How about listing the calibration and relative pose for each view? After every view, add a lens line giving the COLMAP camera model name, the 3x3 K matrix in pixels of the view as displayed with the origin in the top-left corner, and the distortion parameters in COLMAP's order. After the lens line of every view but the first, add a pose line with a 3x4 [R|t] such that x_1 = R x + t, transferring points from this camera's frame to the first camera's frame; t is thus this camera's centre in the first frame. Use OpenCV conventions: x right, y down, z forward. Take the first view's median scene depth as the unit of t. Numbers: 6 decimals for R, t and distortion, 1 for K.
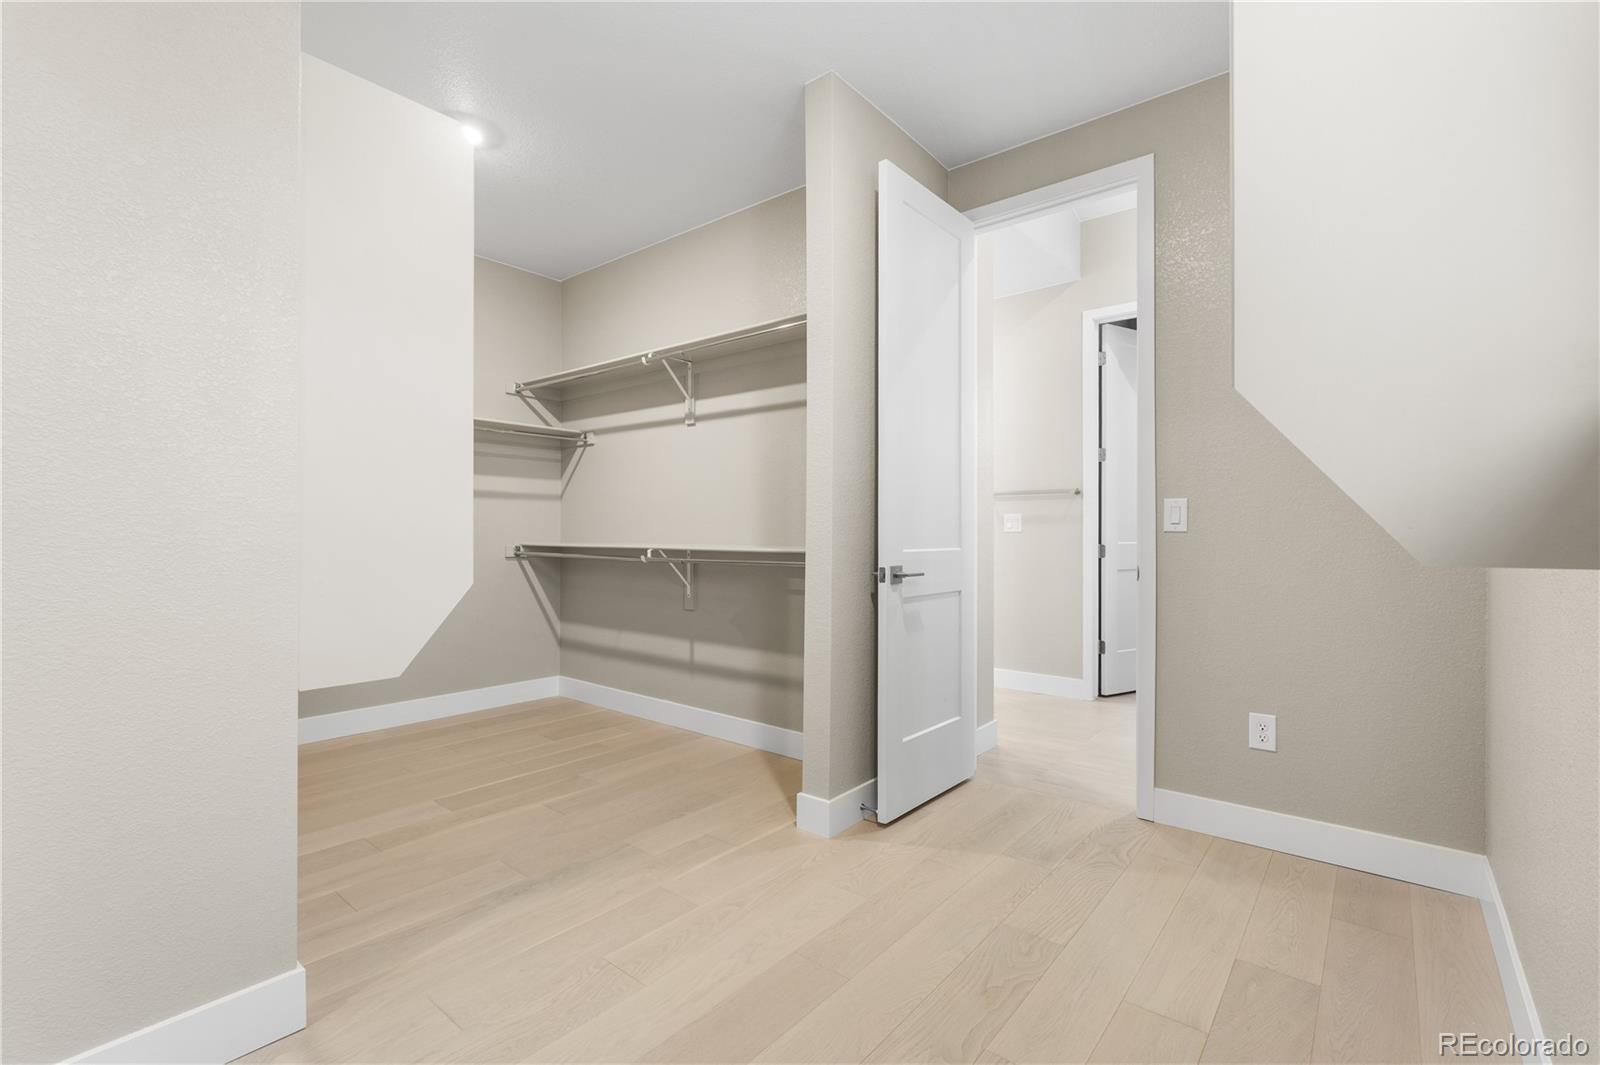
lens RADIAL K [[713.3, 0, 805.0], [0, 713.3, 536.9], [0, 0, 1]] dist [0.000522, 0.000061]
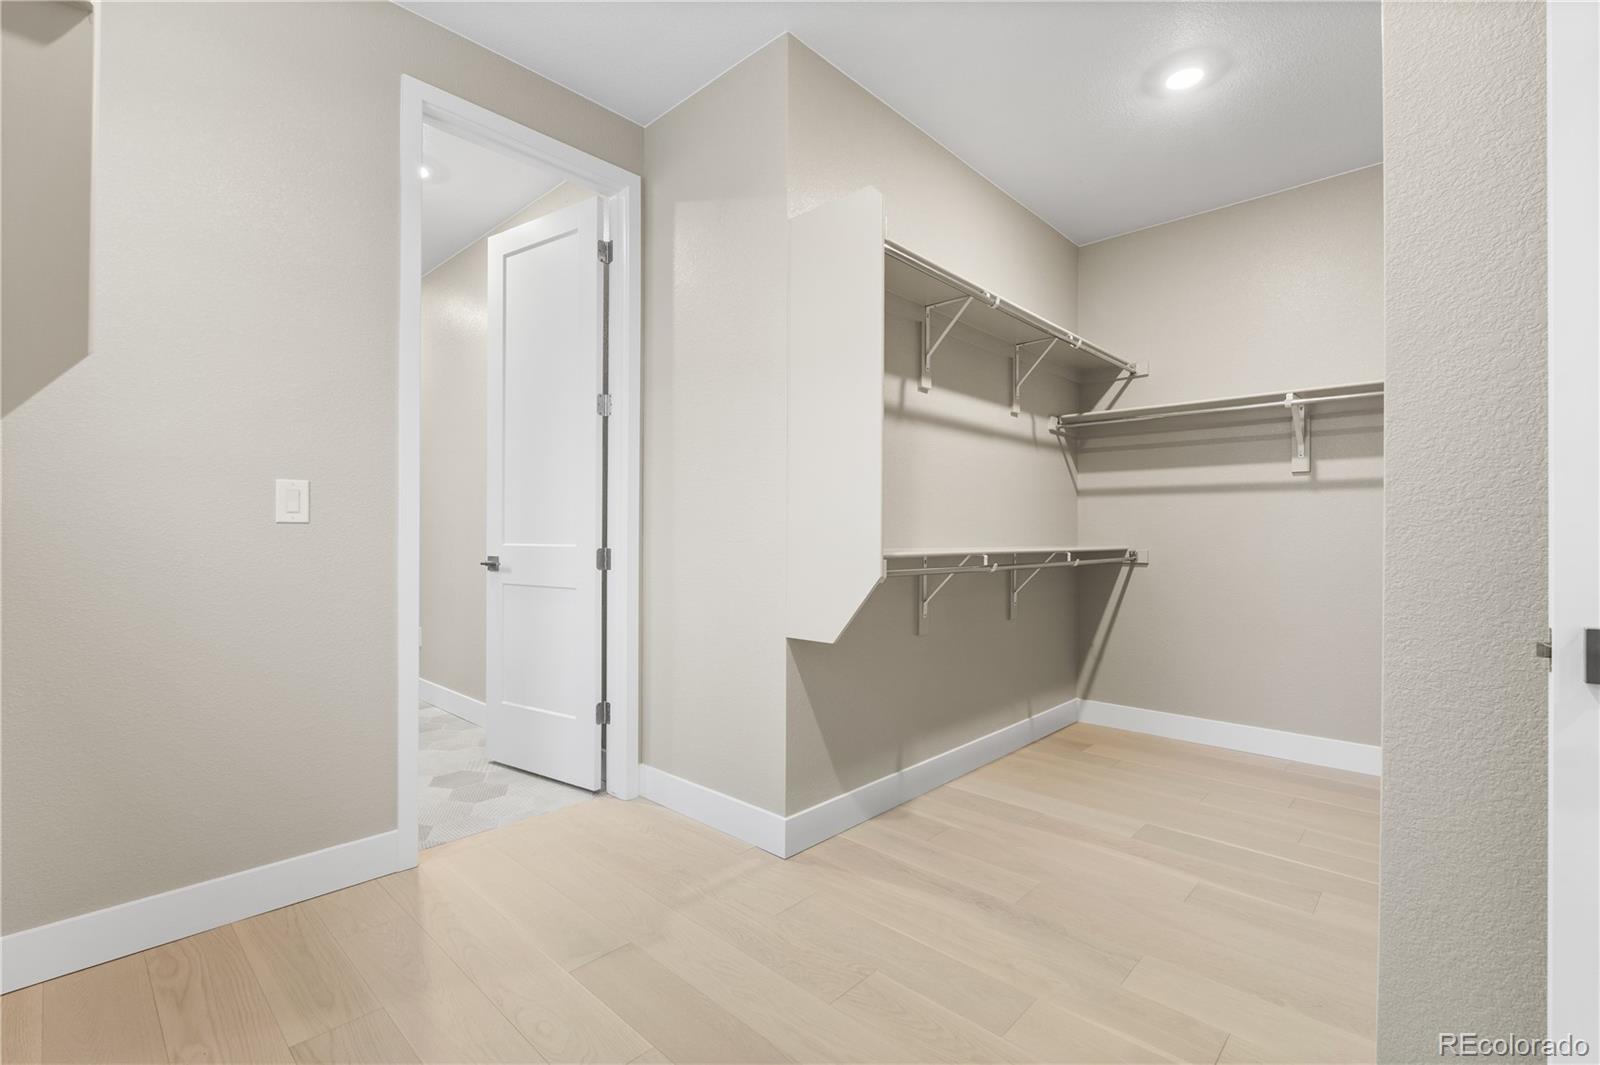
lens RADIAL K [[713.3, 0, 804.8], [0, 713.3, 528.3], [0, 0, 1]] dist [0.000522, 0.000061]
pose [[-0.067897, -0.014251, -0.997591, 0.599196], [-0.010472, 0.999853, -0.013570, -0.000097], [0.997637, 0.009525, -0.068037, 0.820647]]
